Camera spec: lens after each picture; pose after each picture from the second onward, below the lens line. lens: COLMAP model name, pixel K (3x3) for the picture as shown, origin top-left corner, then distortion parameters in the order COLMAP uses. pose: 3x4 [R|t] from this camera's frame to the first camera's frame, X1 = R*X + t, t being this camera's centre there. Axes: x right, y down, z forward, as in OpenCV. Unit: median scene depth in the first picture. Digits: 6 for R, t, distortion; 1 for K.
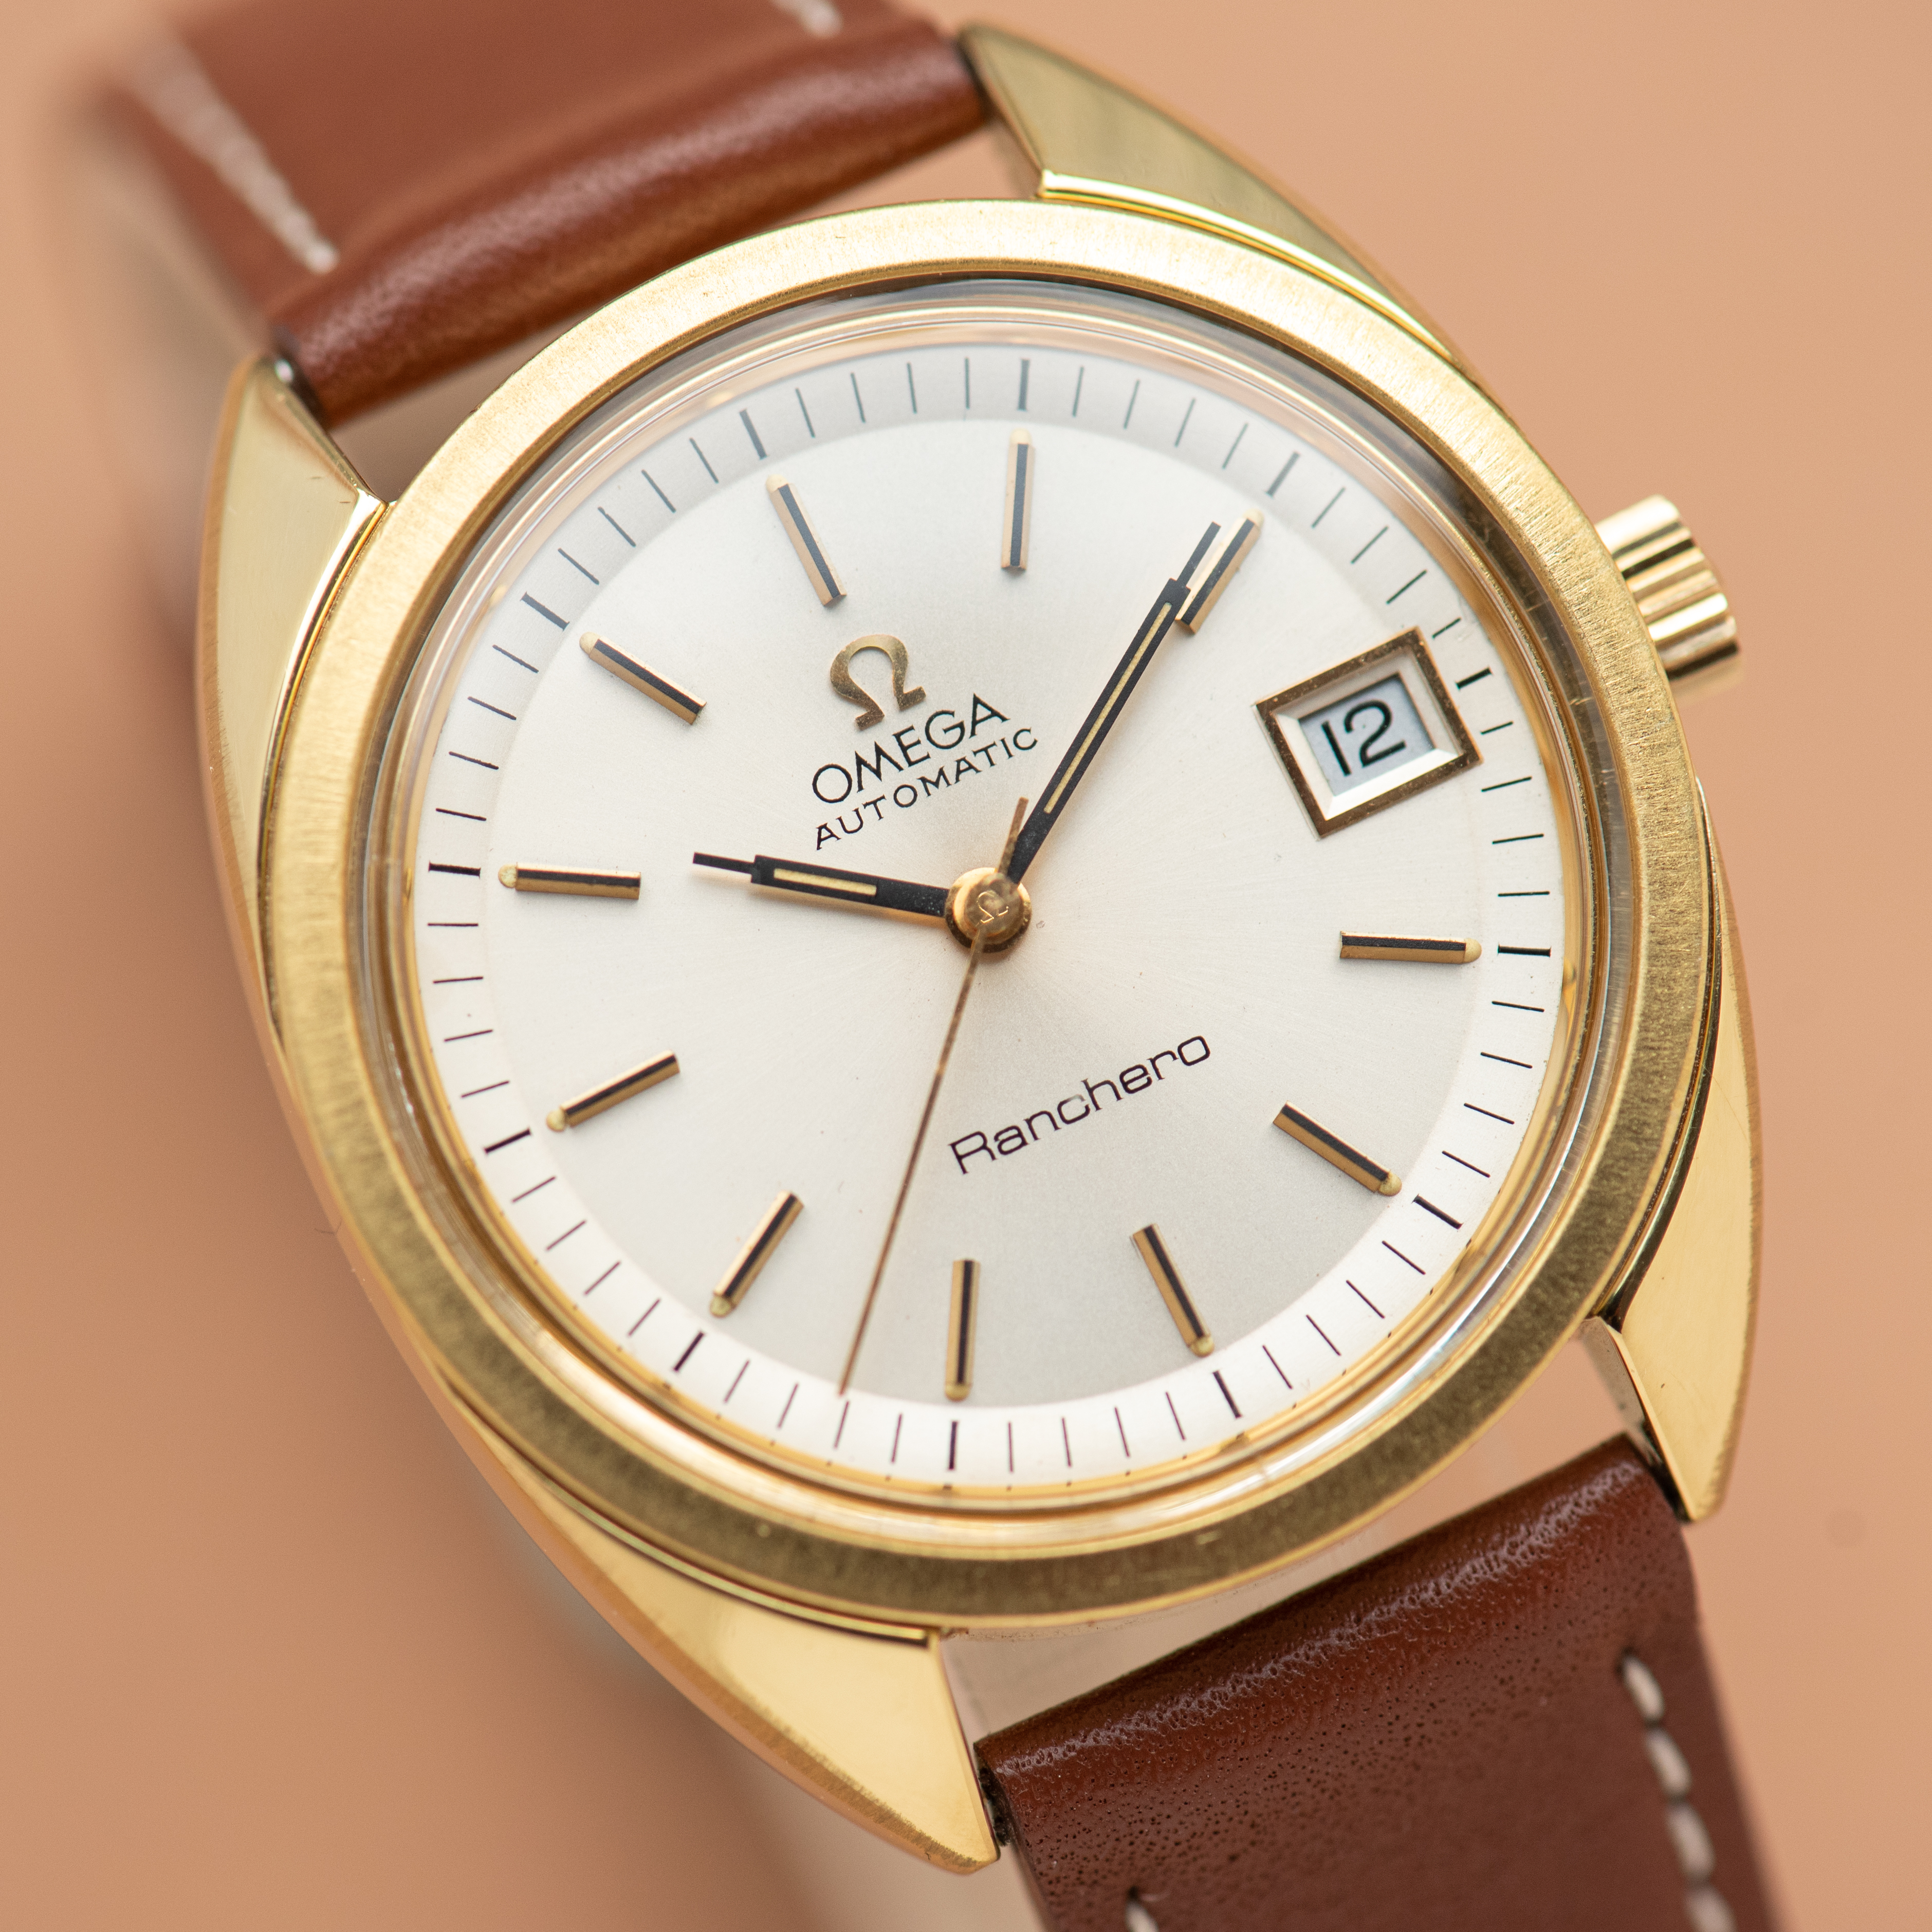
lens RADIAL K [[10963.3, 0, 966.0], [0, 10963.3, 966.0], [0, 0, 1]] dist [0.161226, -66.675768]
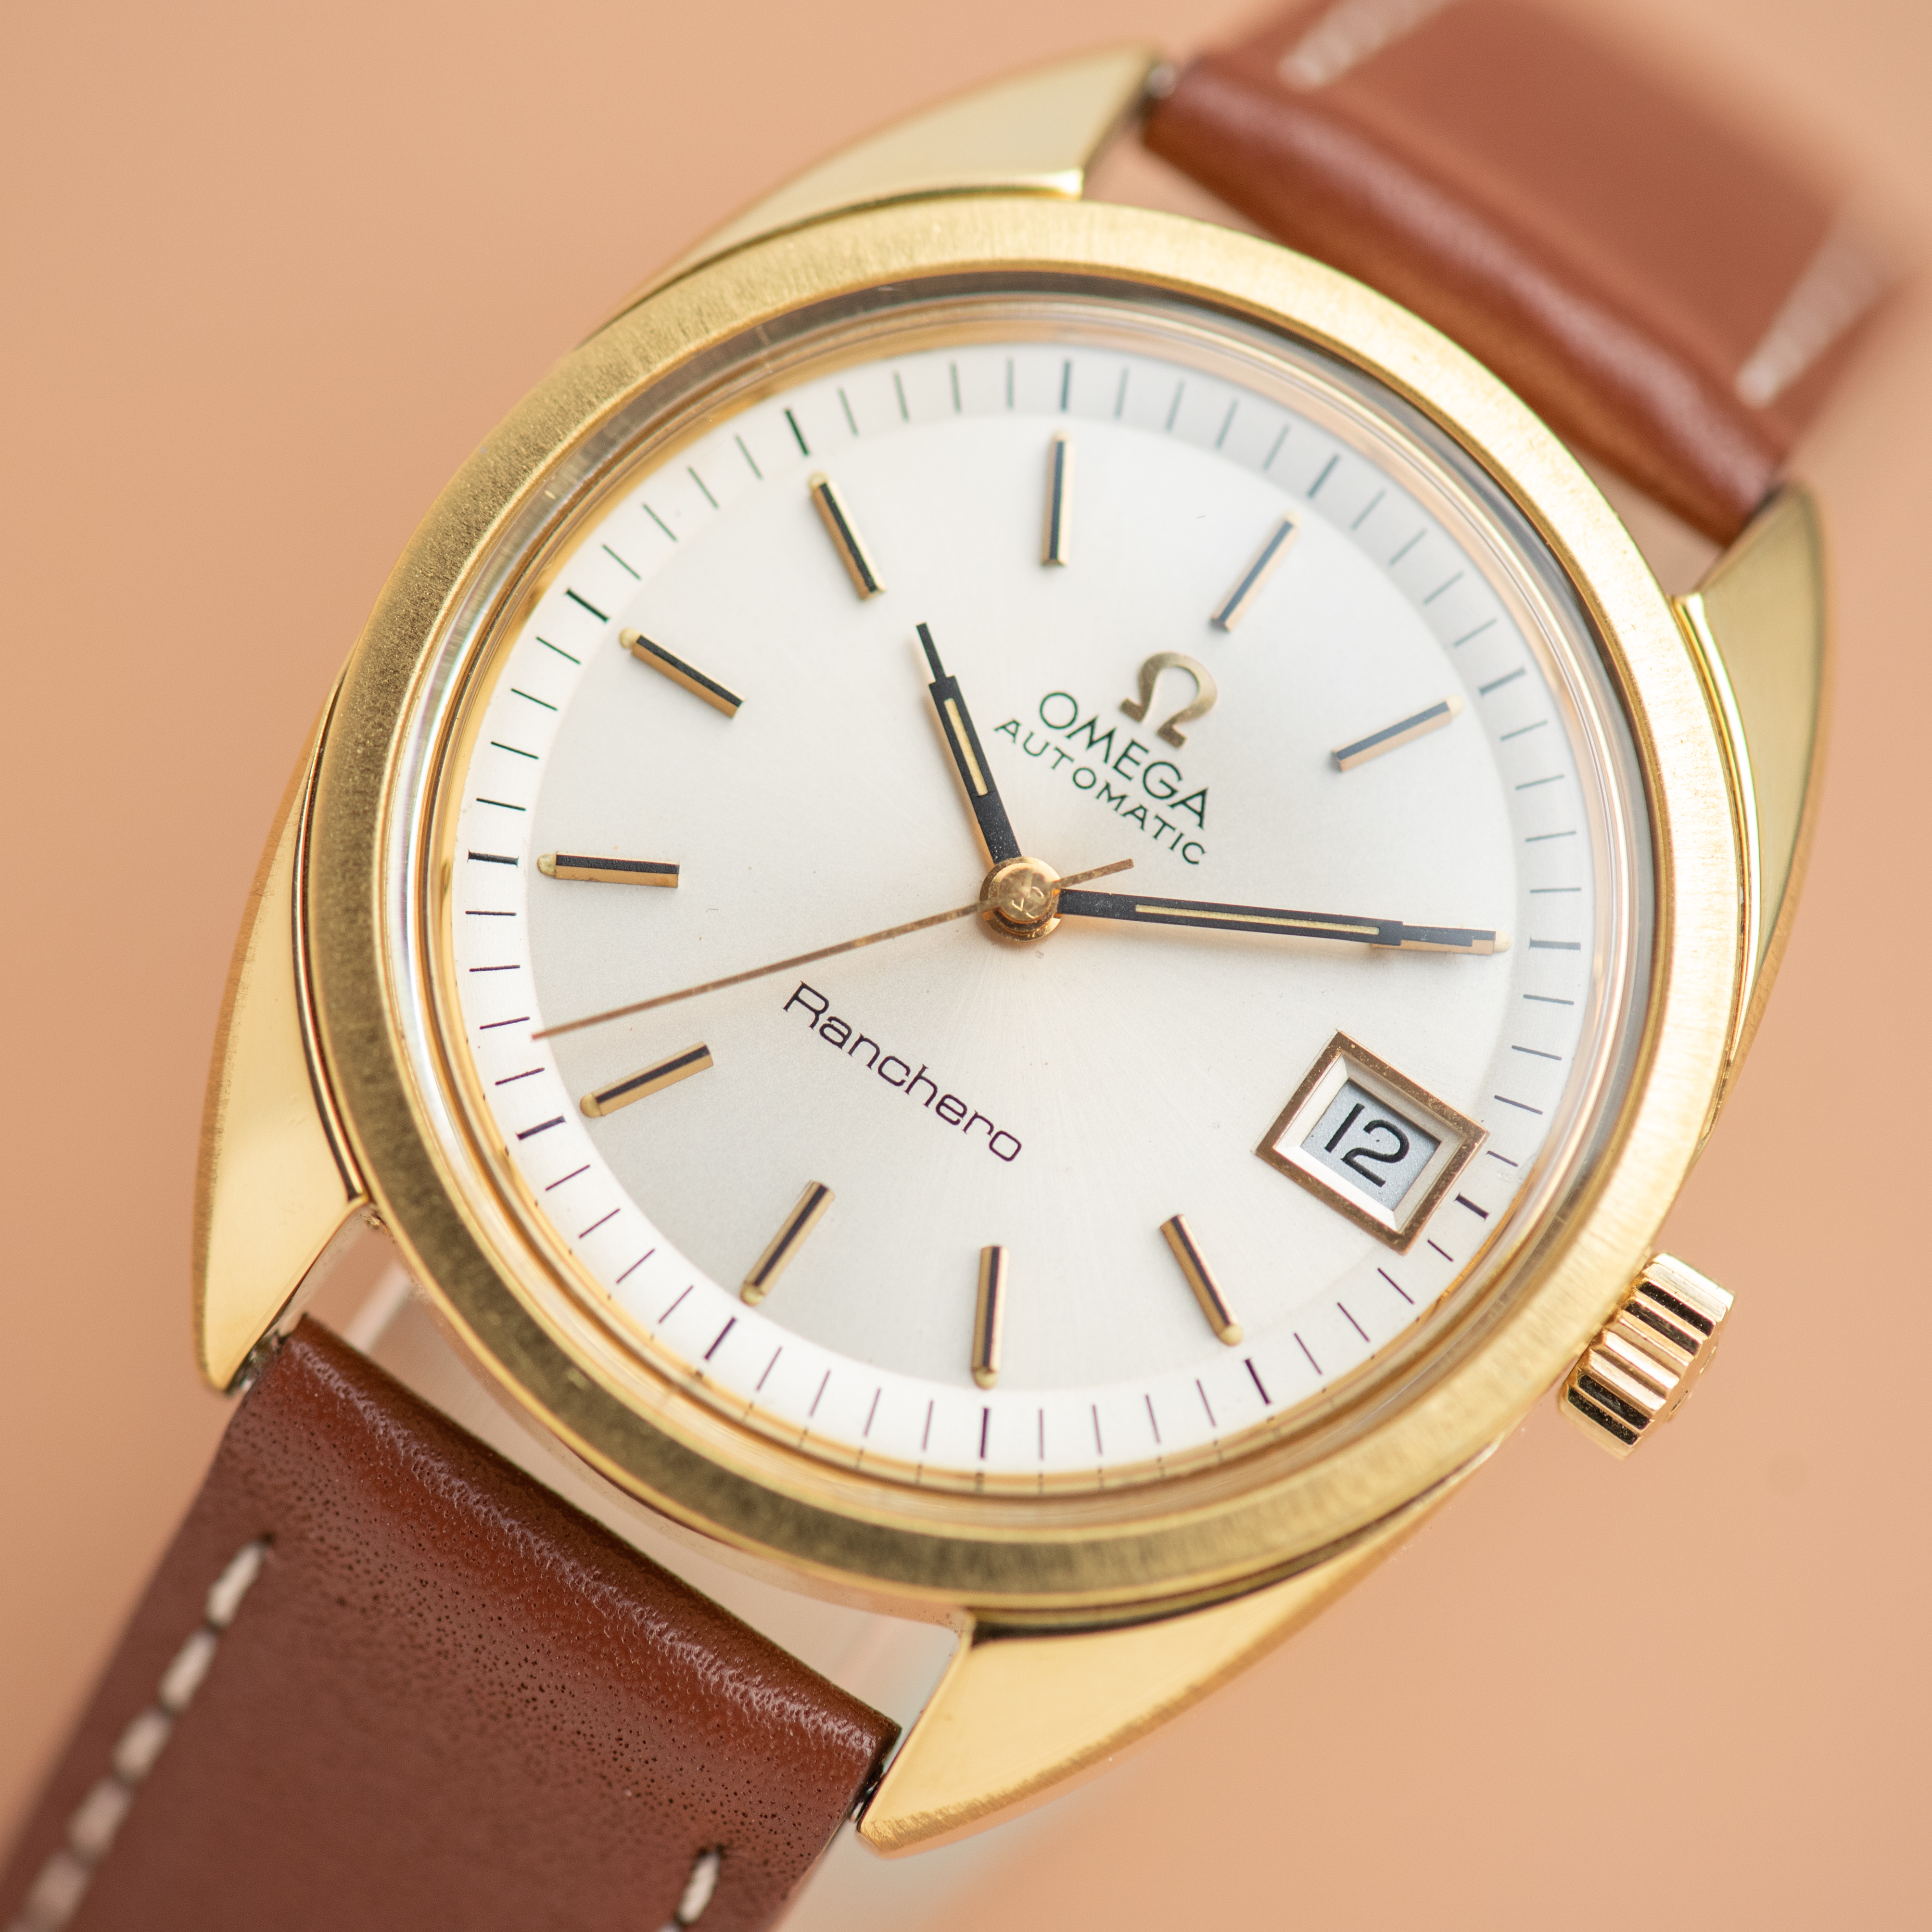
lens RADIAL K [[10963.3, 0, 966.0], [0, 10963.3, 966.0], [0, 0, 1]] dist [0.161226, -66.675768]
pose [[0.490934, 0.846887, -0.204366, 0.209907], [-0.863658, 0.503899, 0.013439, -0.010955], [0.114361, 0.169904, 0.978802, 0.015056]]
